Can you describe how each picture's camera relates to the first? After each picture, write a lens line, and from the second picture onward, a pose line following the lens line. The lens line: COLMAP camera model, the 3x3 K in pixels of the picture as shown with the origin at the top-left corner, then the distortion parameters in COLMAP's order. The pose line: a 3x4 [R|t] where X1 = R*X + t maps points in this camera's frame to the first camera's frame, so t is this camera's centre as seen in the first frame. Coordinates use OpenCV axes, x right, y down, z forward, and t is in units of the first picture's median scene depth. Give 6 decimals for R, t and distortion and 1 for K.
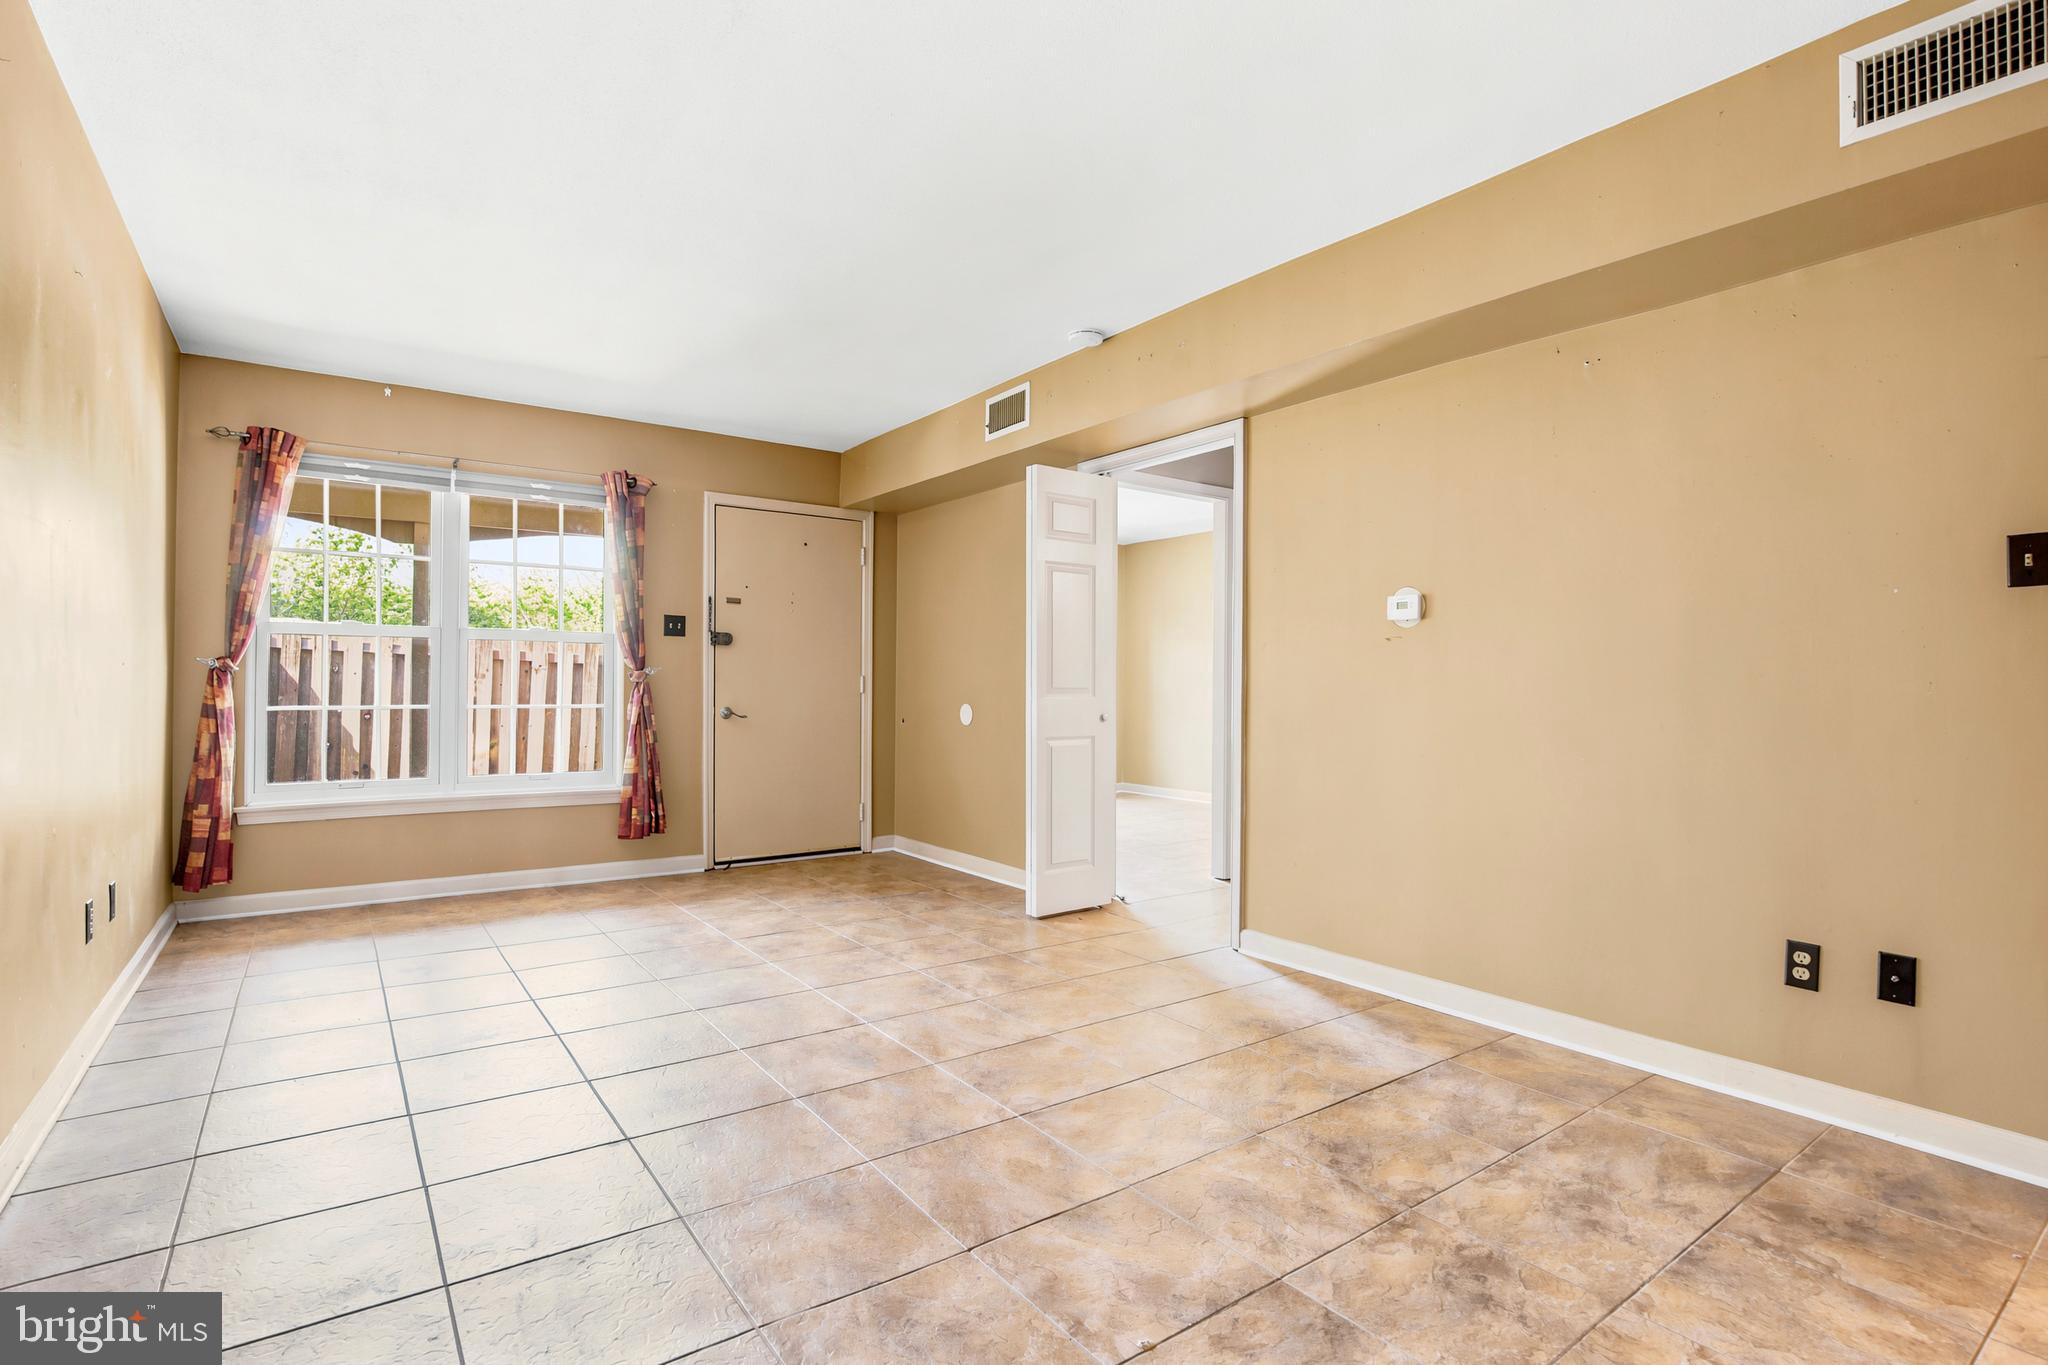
lens RADIAL K [[963.3, 0, 974.9], [0, 963.3, 682.1], [0, 0, 1]] dist [-0.023715, 0.000089]
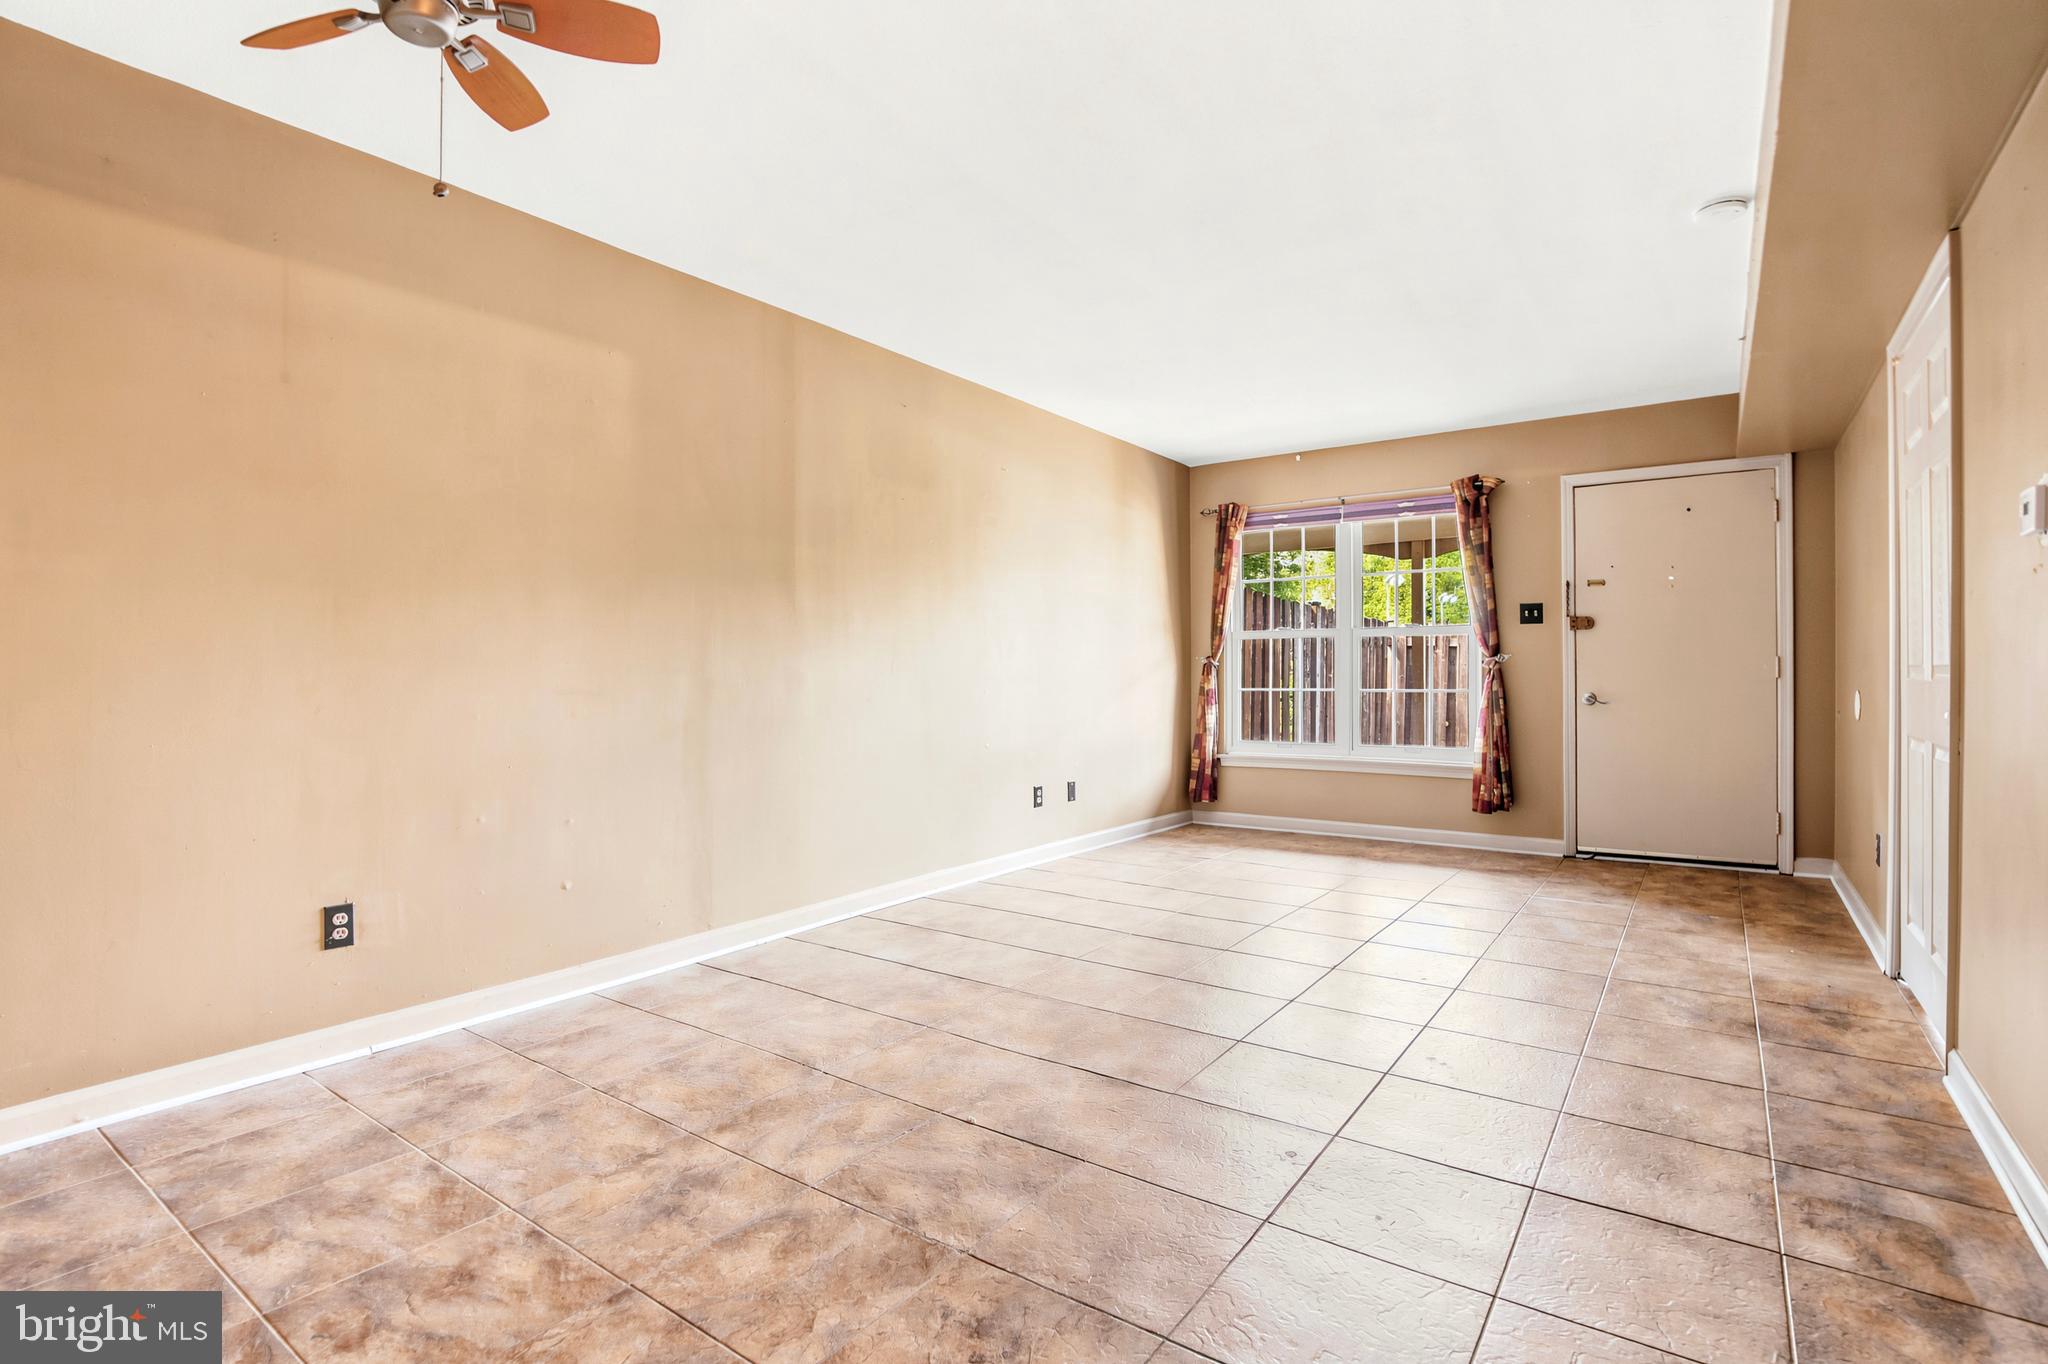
lens RADIAL K [[960.7, 0, 1100.1], [0, 960.7, 682.1], [0, 0, 1]] dist [-0.021173, 0.000572]
pose [[0.380274, -0.001703, -0.924872, 0.593176], [0.011867, 0.999925, 0.003038, 0.008407], [0.924798, -0.012131, 0.380266, 0.233298]]
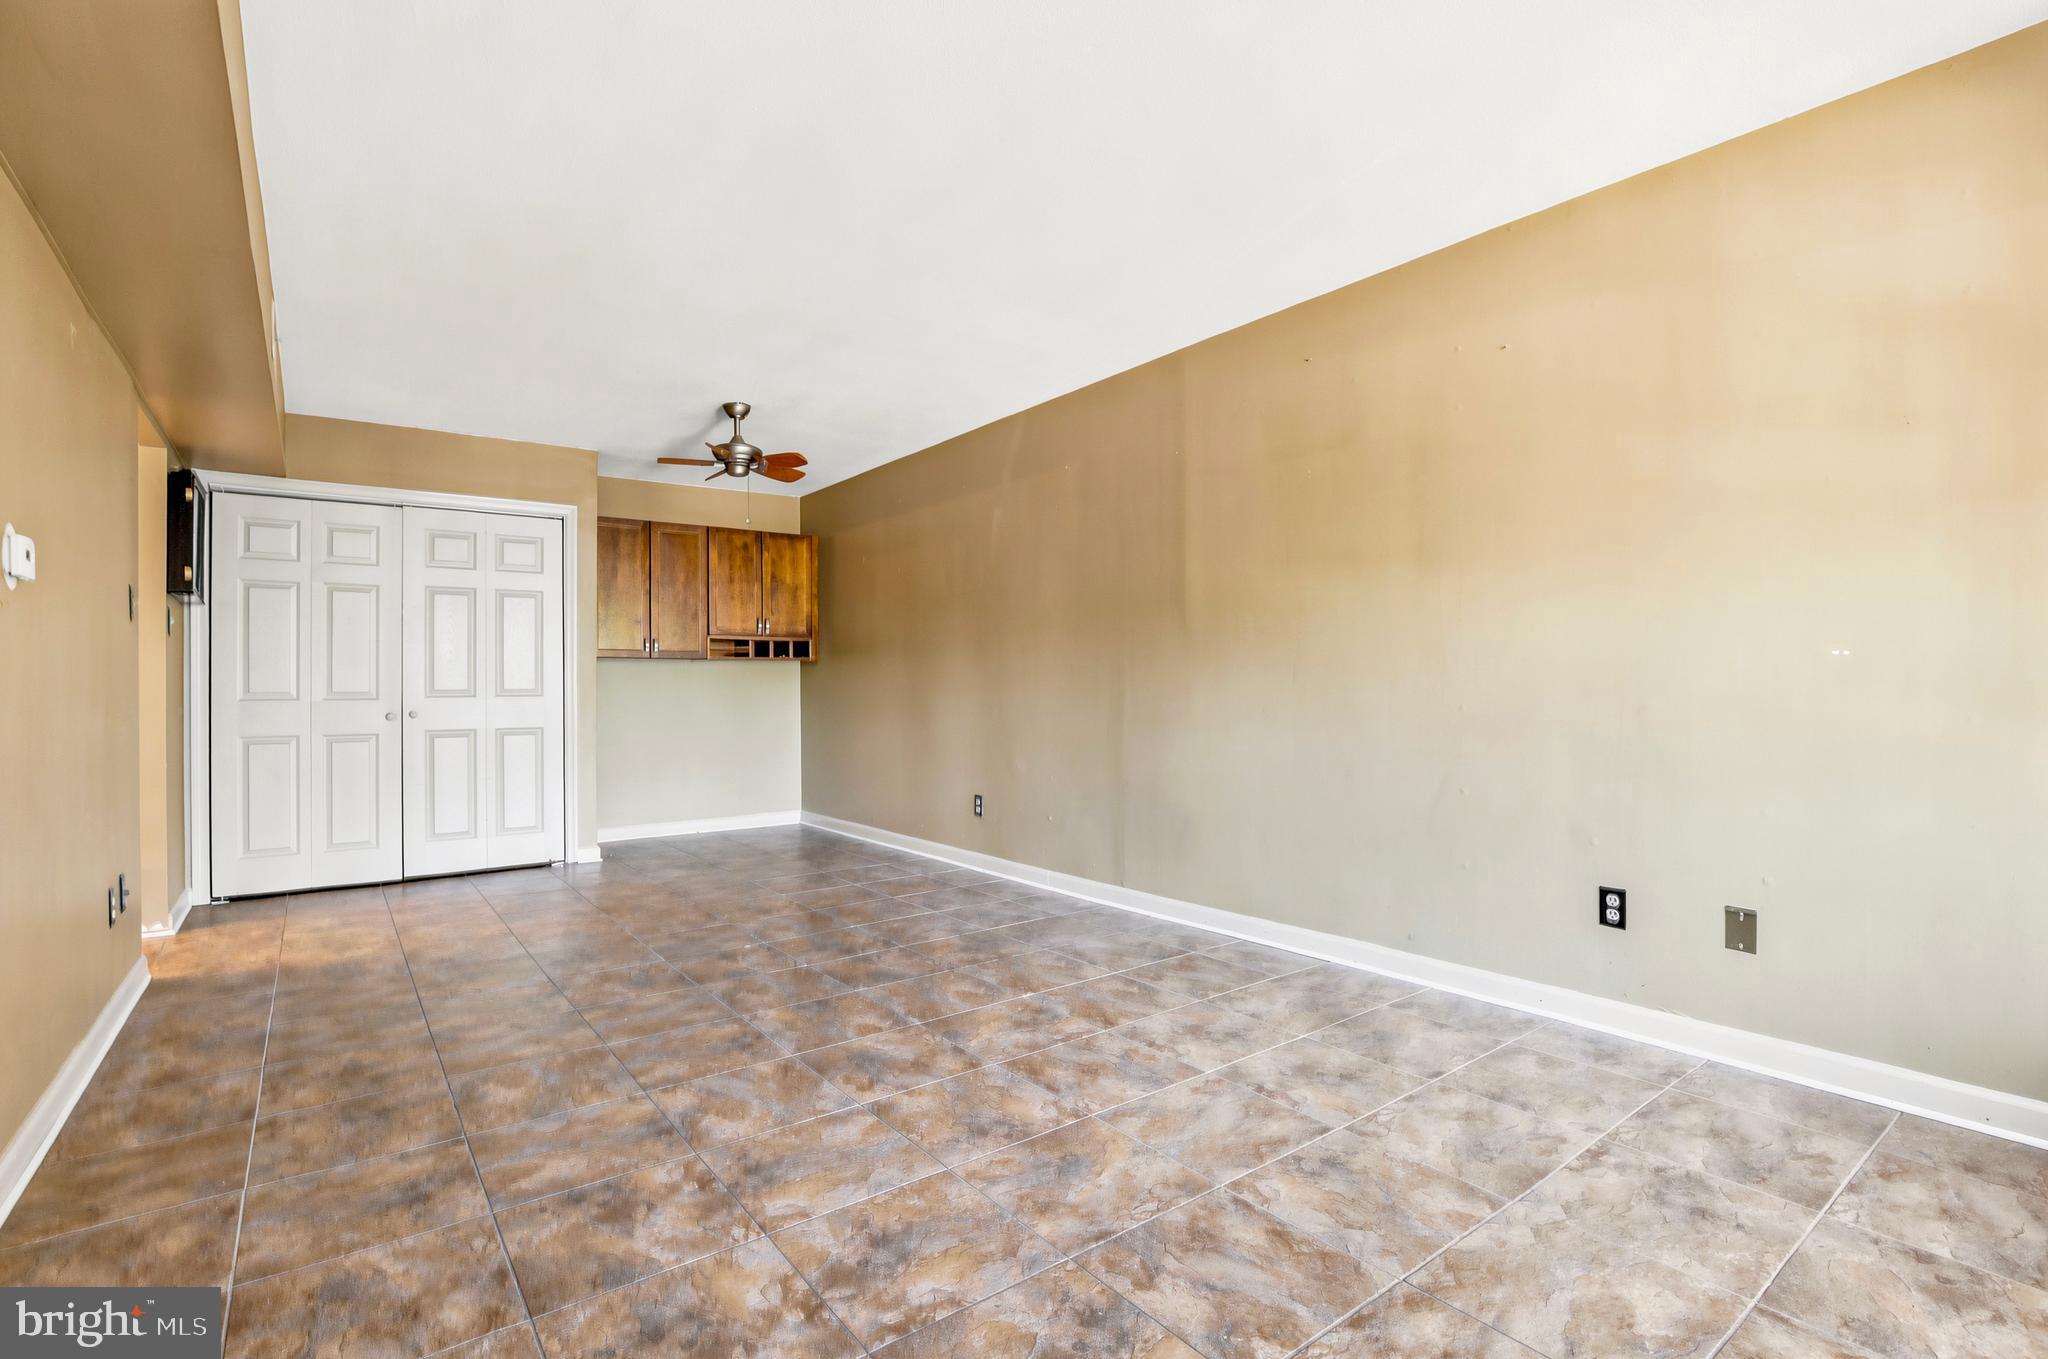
lens RADIAL K [[945.8, 0, 986.5], [0, 945.8, 670.8], [0, 0, 1]] dist [-0.032465, 0.000117]
pose [[-0.999586, 0.000486, -0.028763, -0.141233], [0.001014, 0.999831, -0.018341, 0.004719], [0.028749, -0.018363, -0.999418, 1.291247]]
